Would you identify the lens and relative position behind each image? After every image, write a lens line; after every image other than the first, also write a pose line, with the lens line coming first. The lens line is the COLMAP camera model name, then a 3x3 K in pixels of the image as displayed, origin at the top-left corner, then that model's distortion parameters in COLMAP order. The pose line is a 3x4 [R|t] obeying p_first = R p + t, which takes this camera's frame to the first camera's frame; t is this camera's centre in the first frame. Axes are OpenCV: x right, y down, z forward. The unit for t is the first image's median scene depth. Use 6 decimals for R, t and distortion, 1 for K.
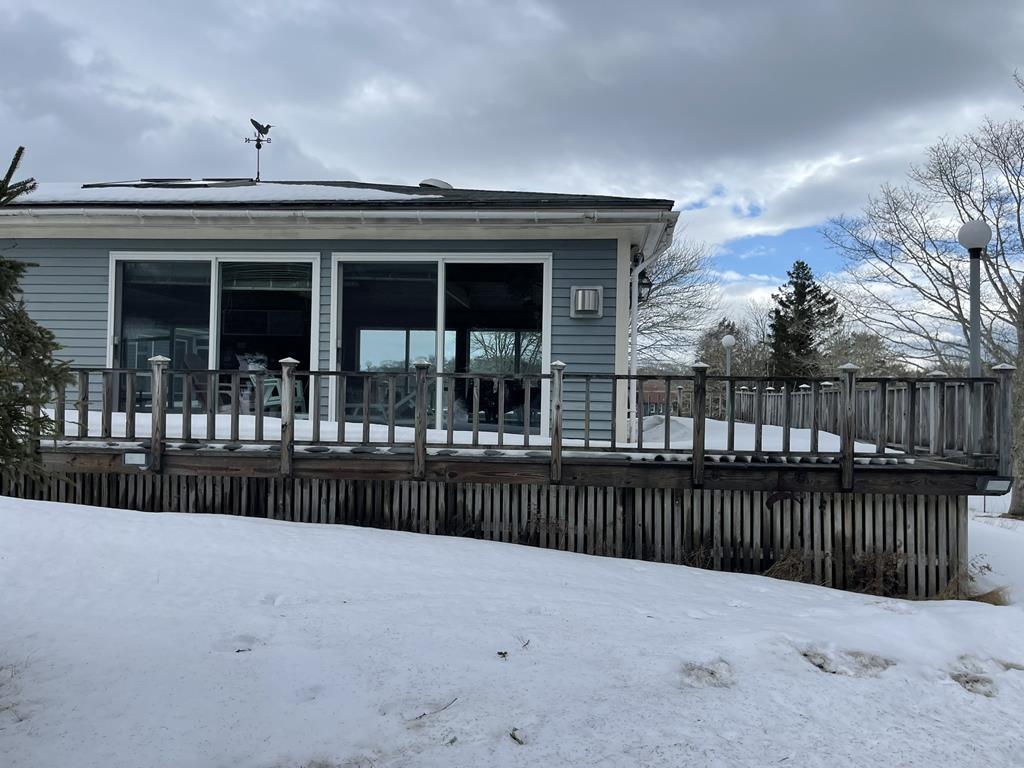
lens RADIAL K [[754.4, 0, 512.0], [0, 754.4, 384.0], [0, 0, 1]] dist [0.102670, -0.131054]
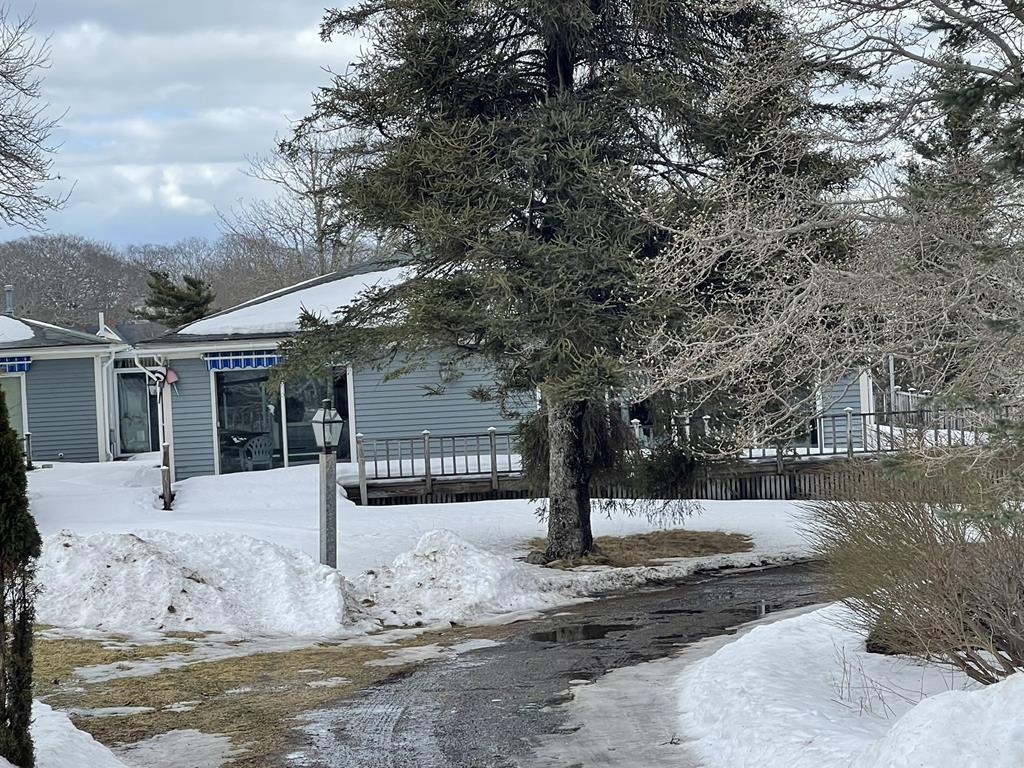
lens RADIAL K [[2759.8, 0, 512.0], [0, 2759.8, 384.0], [0, 0, 1]] dist [0.085069, 0.807240]
pose [[0.978775, -0.070258, 0.192519, -2.083958], [0.064920, 0.997314, 0.033908, -0.377444], [-0.194384, -0.020690, 0.980707, -5.628272]]
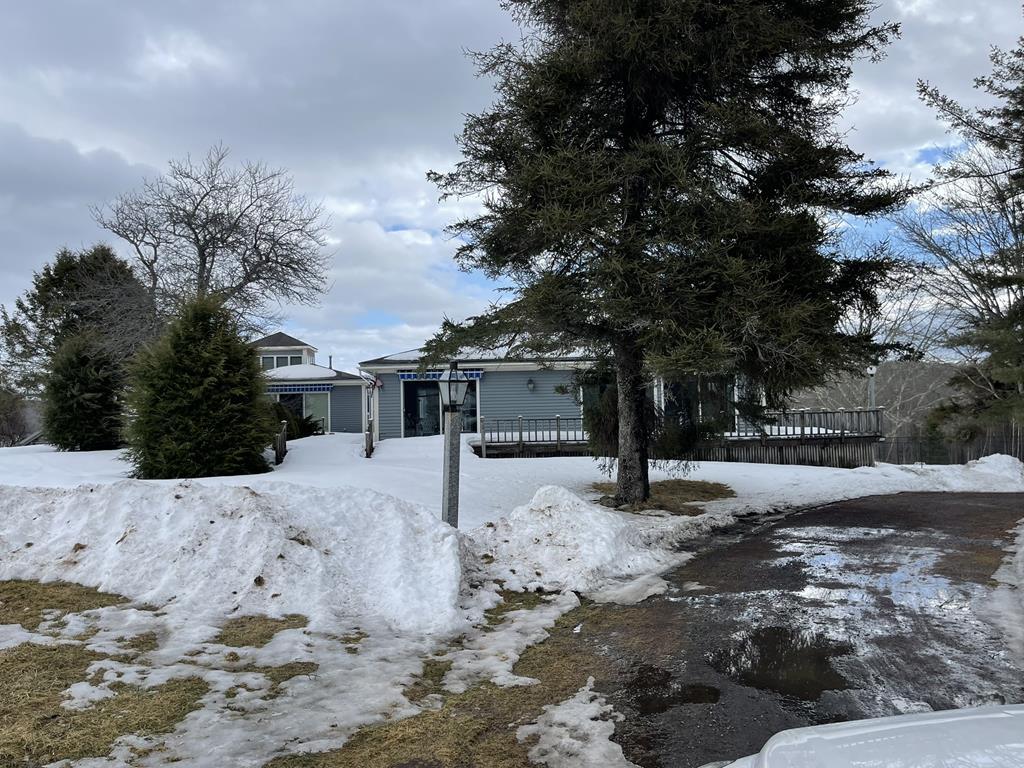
lens RADIAL K [[754.4, 0, 512.0], [0, 754.4, 384.0], [0, 0, 1]] dist [0.102670, -0.131054]
pose [[0.983145, -0.034738, 0.179499, -1.603630], [0.038346, 0.999126, -0.016666, -0.129608], [-0.178763, 0.023268, 0.983617, -2.106399]]
